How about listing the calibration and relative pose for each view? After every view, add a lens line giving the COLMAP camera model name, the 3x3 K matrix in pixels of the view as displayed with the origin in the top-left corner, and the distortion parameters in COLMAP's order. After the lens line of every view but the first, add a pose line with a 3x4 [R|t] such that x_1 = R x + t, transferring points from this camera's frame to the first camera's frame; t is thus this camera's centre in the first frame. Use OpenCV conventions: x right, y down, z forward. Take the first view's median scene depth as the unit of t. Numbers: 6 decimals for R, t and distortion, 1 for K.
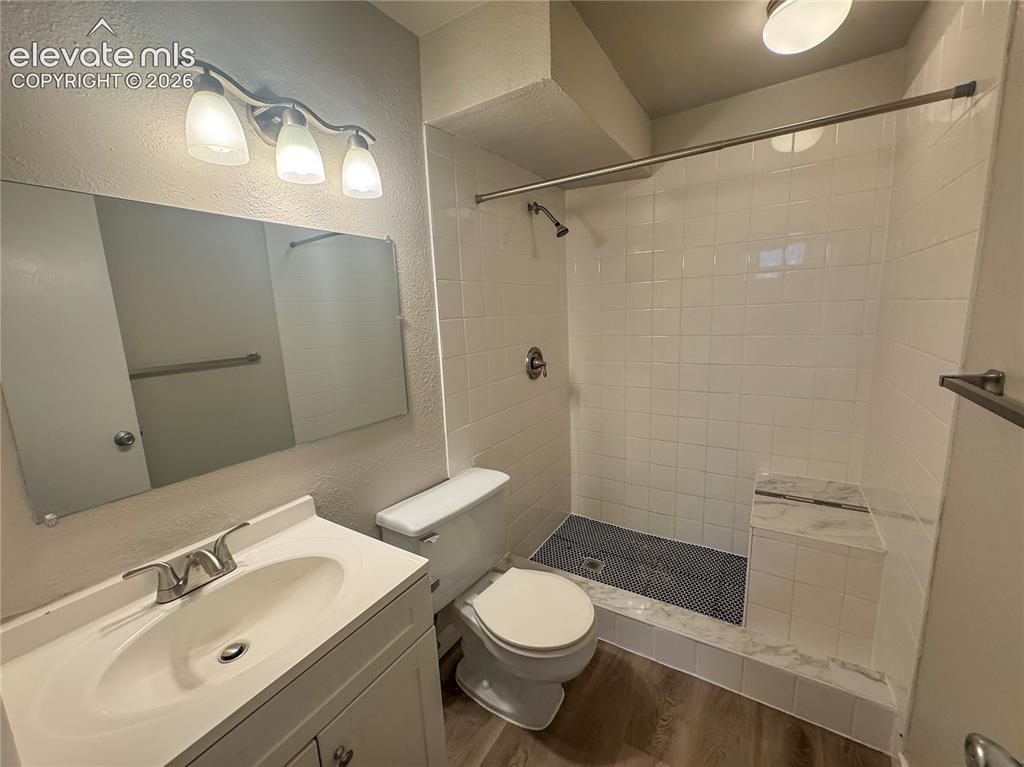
lens RADIAL K [[410.3, 0, 515.4], [0, 410.3, 384.9], [0, 0, 1]] dist [0.000378, -0.000380]
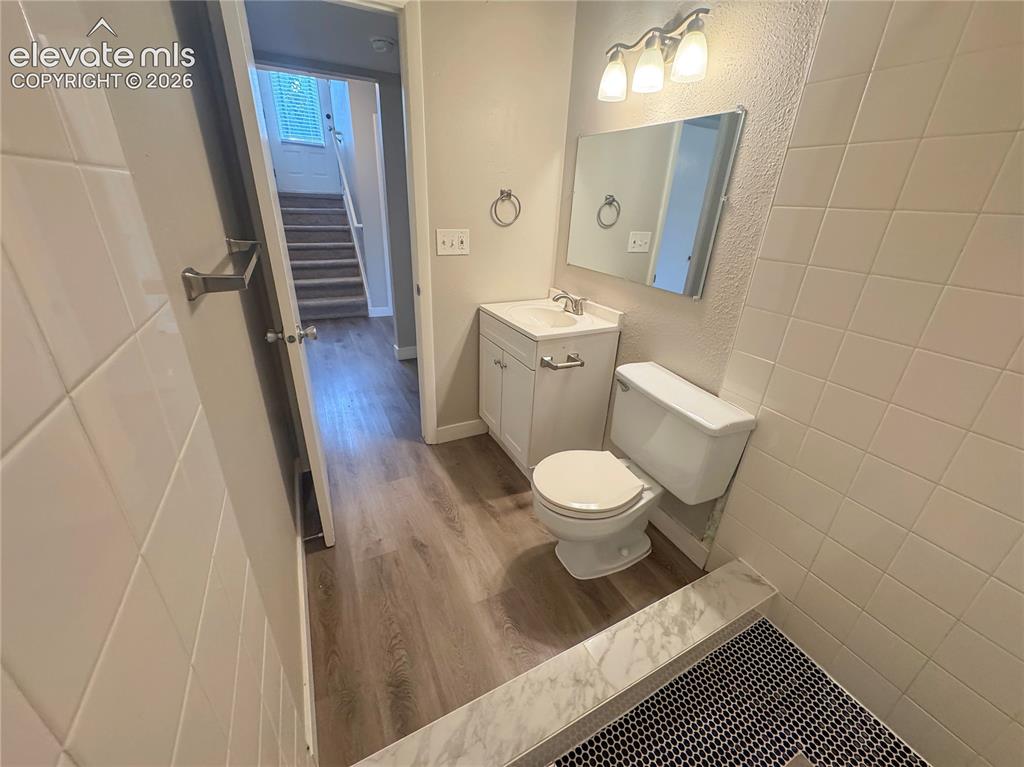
lens RADIAL K [[410.3, 0, 510.9], [0, 410.3, 384.0], [0, 0, 1]] dist [0.000378, -0.000380]
pose [[-0.518194, 0.377034, -0.767672, 0.889325], [-0.161300, 0.838395, 0.520650, -0.222607], [0.839915, 0.393623, -0.373636, 1.116383]]
